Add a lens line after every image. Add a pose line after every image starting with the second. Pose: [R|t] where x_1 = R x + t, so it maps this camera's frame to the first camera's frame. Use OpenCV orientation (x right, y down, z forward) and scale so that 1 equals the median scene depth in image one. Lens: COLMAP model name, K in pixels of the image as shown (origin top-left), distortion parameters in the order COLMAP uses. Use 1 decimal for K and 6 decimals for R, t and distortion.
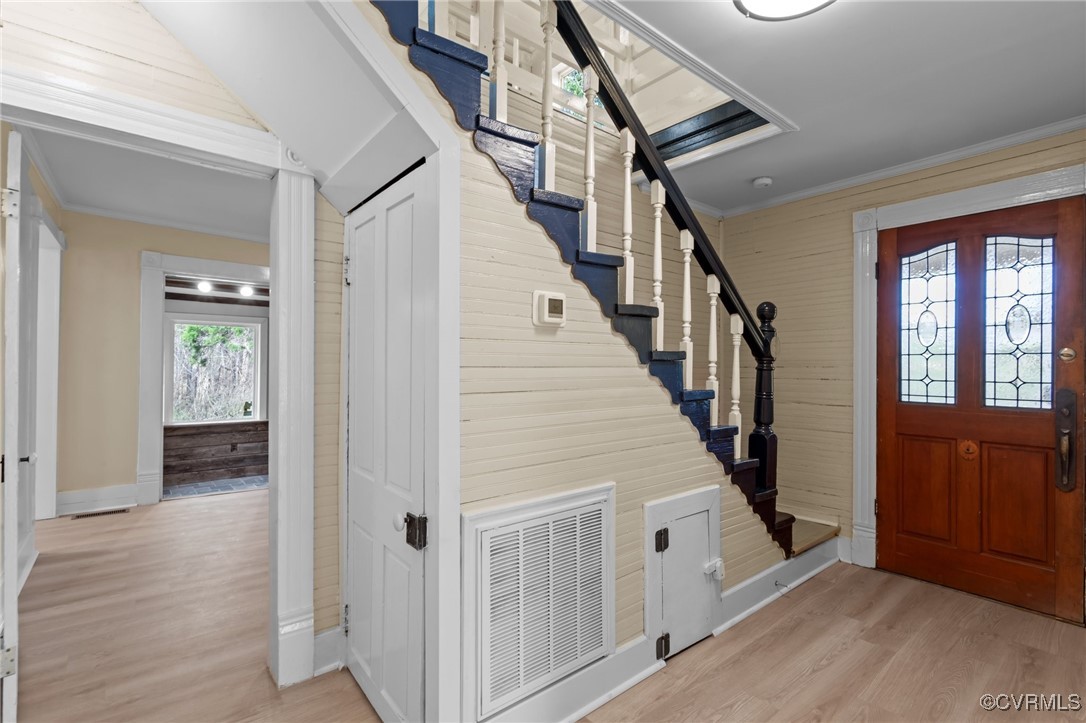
lens RADIAL K [[511.4, 0, 543.0], [0, 511.4, 361.5], [0, 0, 1]] dist [0.002289, 0.000938]
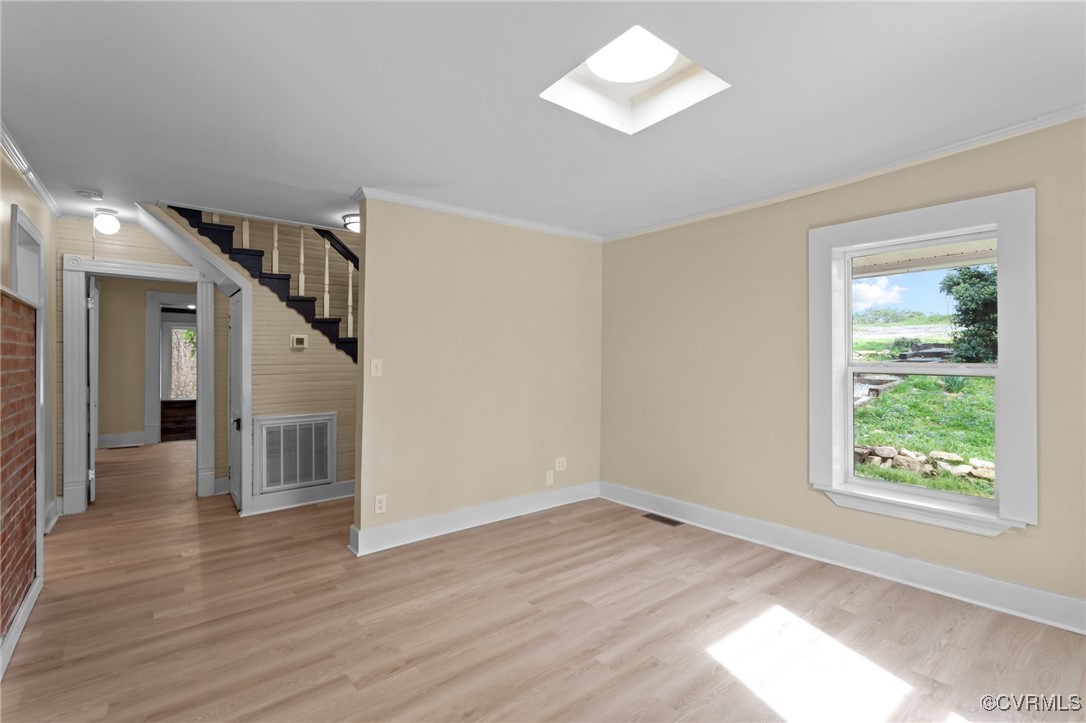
lens RADIAL K [[511.4, 0, 543.0], [0, 511.4, 361.5], [0, 0, 1]] dist [0.002289, 0.000938]
pose [[0.999800, 0.003798, -0.019633, 1.179814], [-0.003464, 0.999850, 0.016989, -0.048941], [0.019694, -0.016917, 0.999663, -1.401428]]
